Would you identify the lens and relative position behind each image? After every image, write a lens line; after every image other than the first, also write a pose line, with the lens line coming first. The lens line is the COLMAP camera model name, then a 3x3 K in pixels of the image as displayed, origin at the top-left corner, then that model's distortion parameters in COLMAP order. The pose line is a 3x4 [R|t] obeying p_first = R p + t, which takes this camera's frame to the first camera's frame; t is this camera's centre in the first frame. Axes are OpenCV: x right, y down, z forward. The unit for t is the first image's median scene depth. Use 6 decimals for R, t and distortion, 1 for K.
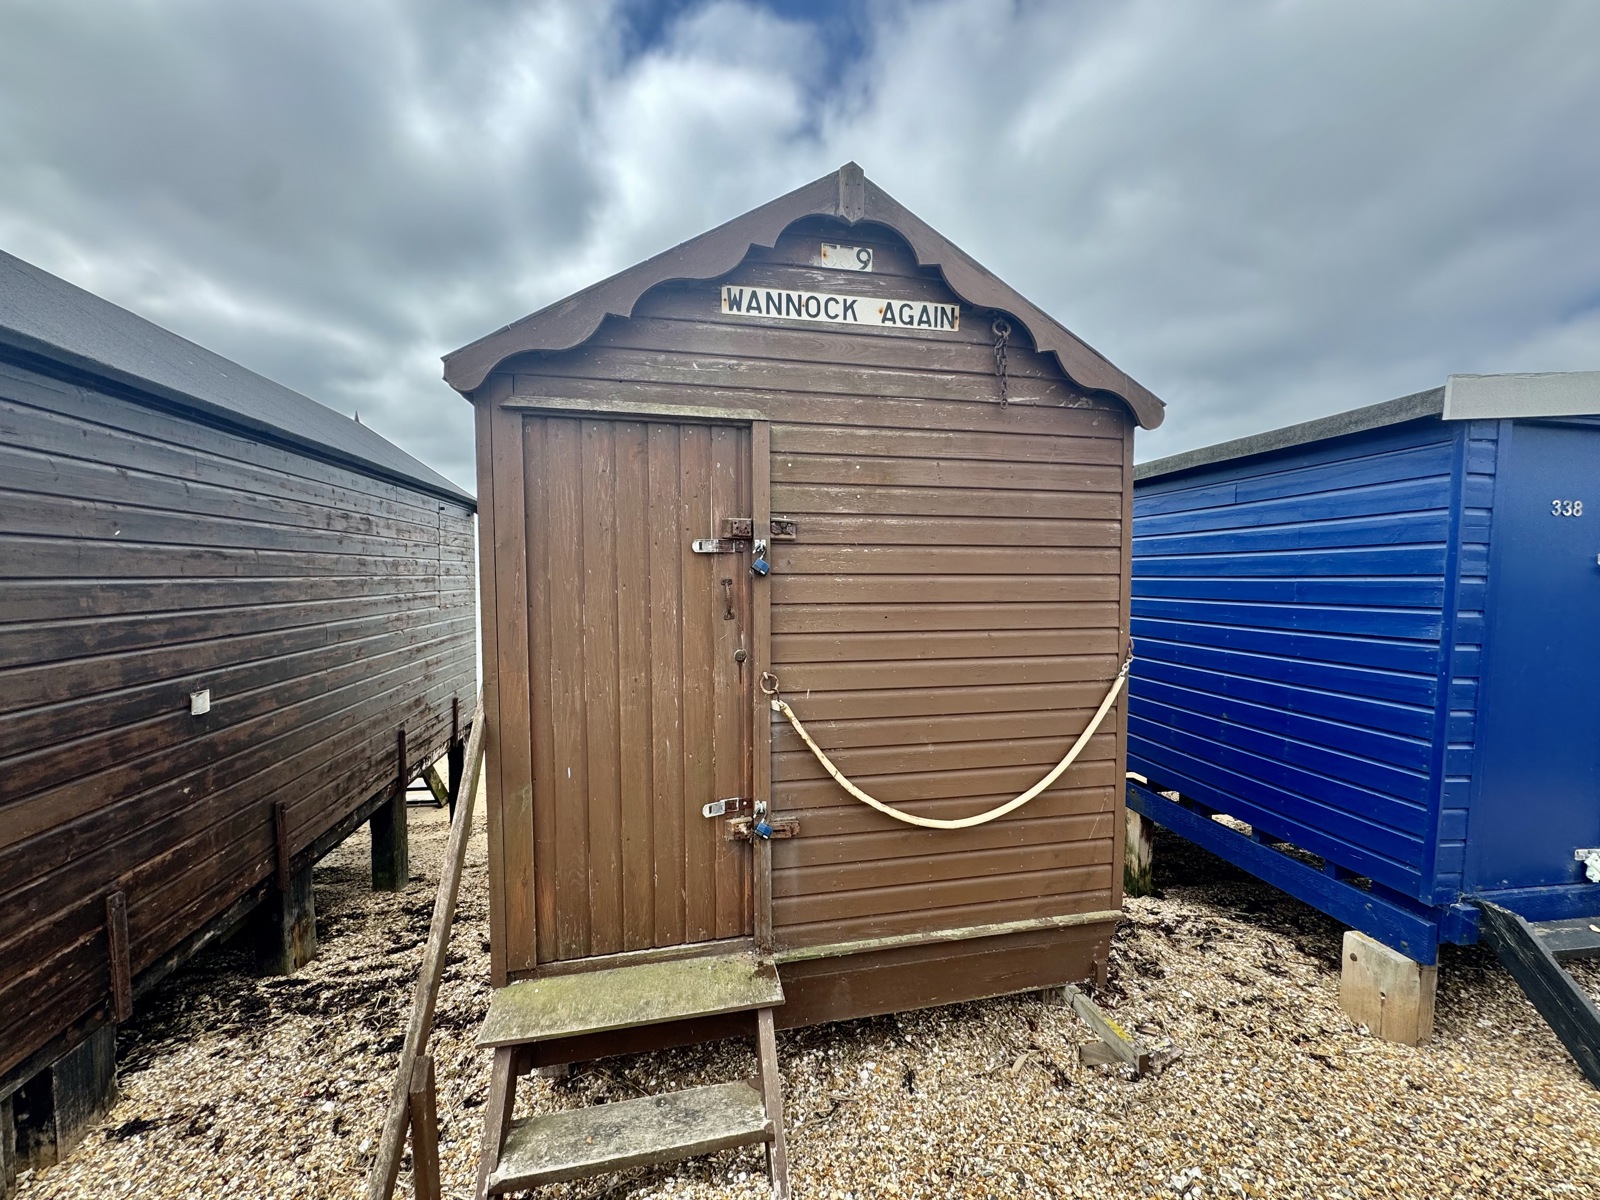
lens RADIAL K [[635.5, 0, 800.0], [0, 635.5, 600.0], [0, 0, 1]] dist [-0.000318, 0.000138]
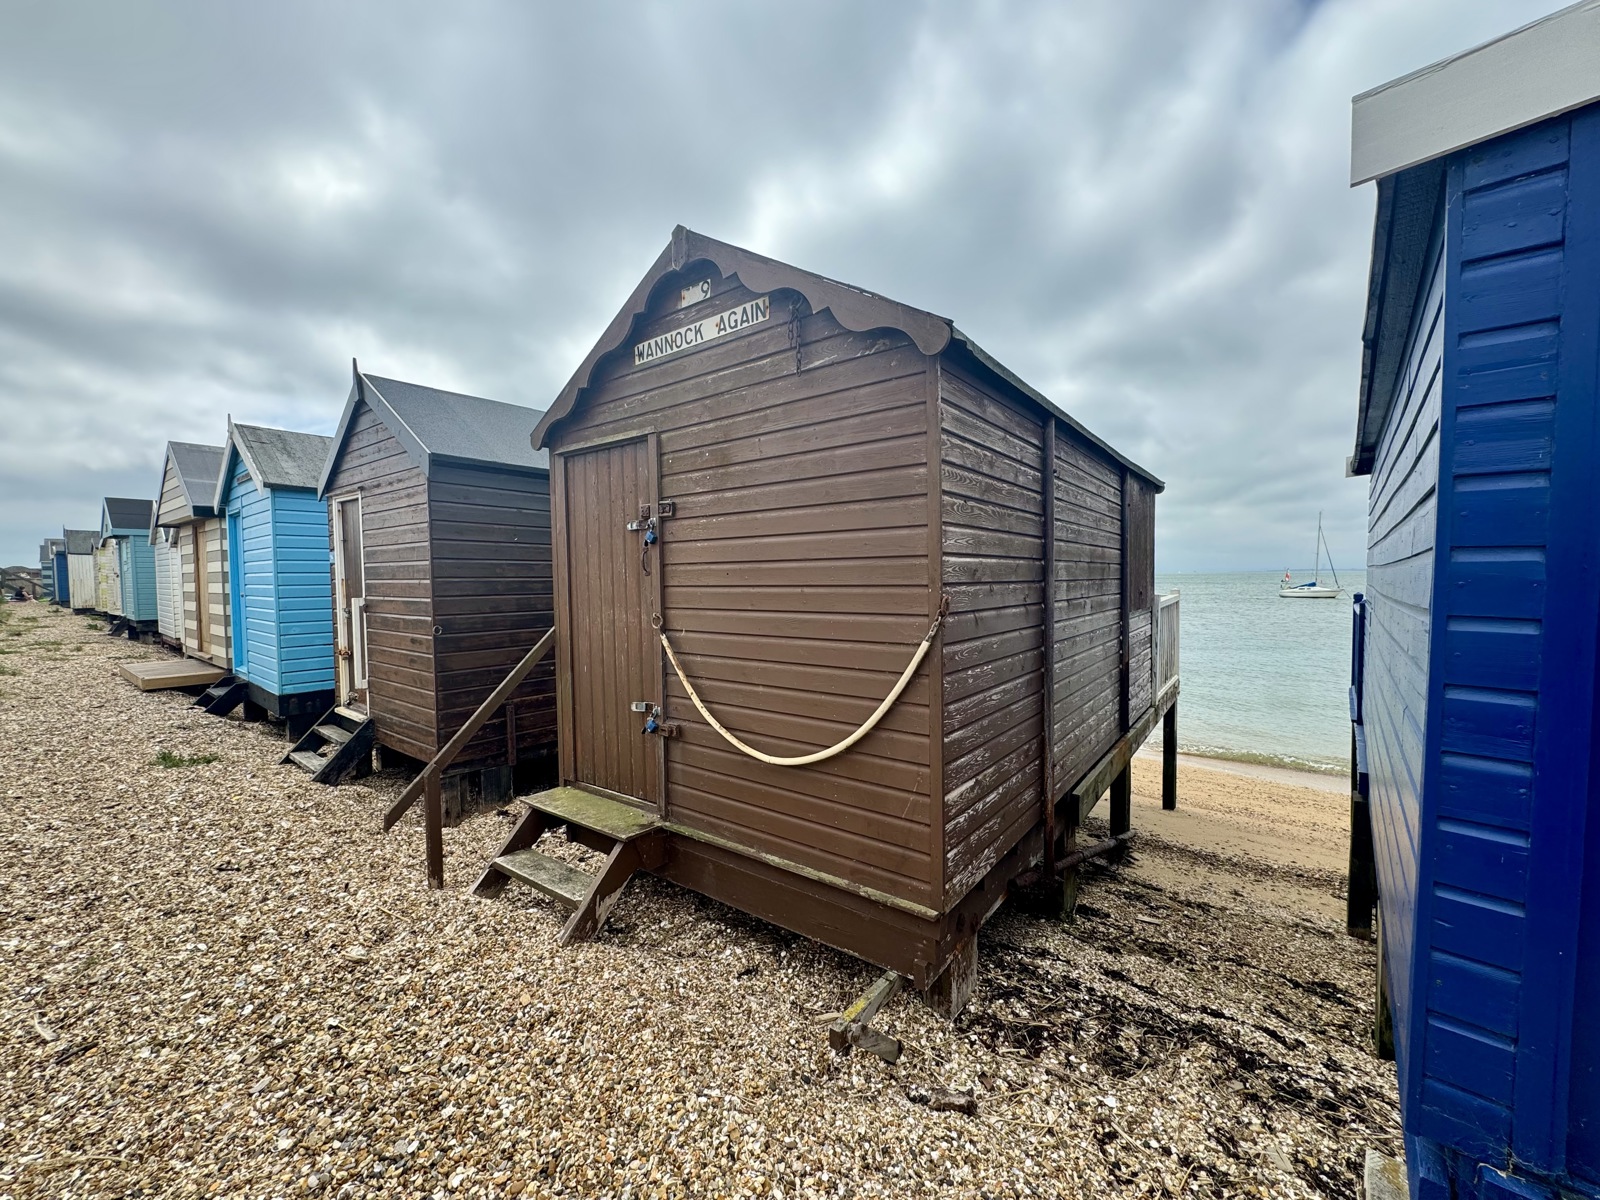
lens RADIAL K [[635.5, 0, 800.0], [0, 635.5, 600.0], [0, 0, 1]] dist [-0.000318, 0.000138]
pose [[0.651534, 0.016530, -0.758440, 1.174475], [-0.022054, 0.999753, 0.002844, 0.072265], [0.758299, 0.014873, 0.651737, 0.324353]]
